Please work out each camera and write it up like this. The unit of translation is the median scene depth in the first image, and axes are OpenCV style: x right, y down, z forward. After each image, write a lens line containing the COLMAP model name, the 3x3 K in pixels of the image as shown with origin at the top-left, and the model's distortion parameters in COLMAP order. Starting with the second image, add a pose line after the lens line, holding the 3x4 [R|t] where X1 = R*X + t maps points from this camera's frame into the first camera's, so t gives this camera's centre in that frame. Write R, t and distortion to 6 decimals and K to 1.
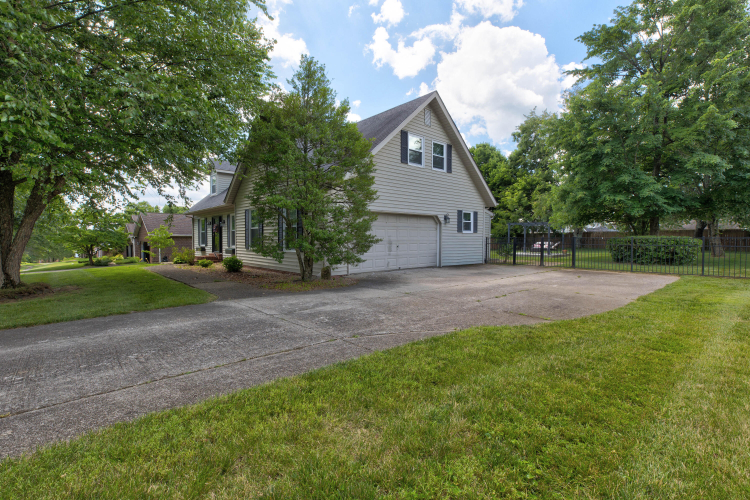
lens RADIAL K [[352.7, 0, 376.8], [0, 352.7, 251.0], [0, 0, 1]] dist [0.003781, -0.001755]
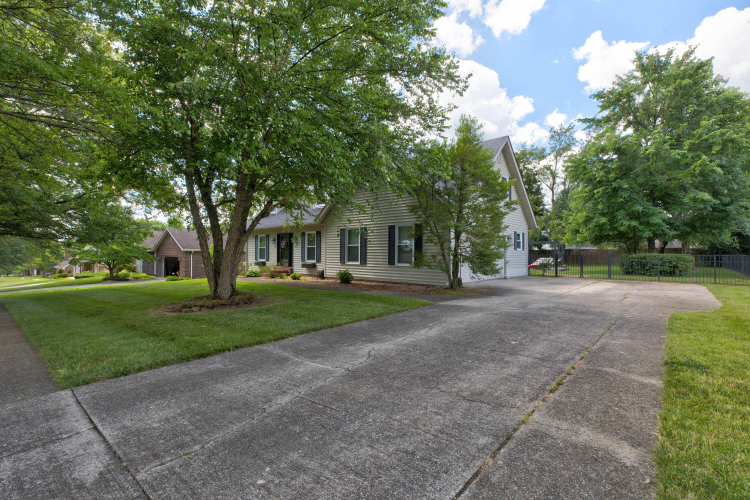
lens RADIAL K [[352.7, 0, 370.8], [0, 352.7, 250.1], [0, 0, 1]] dist [0.003781, -0.001755]
pose [[0.991829, 0.006360, 0.127416, -0.392353], [-0.000245, 0.998850, -0.047952, 0.005821], [-0.127574, 0.047529, 0.990690, -0.121673]]
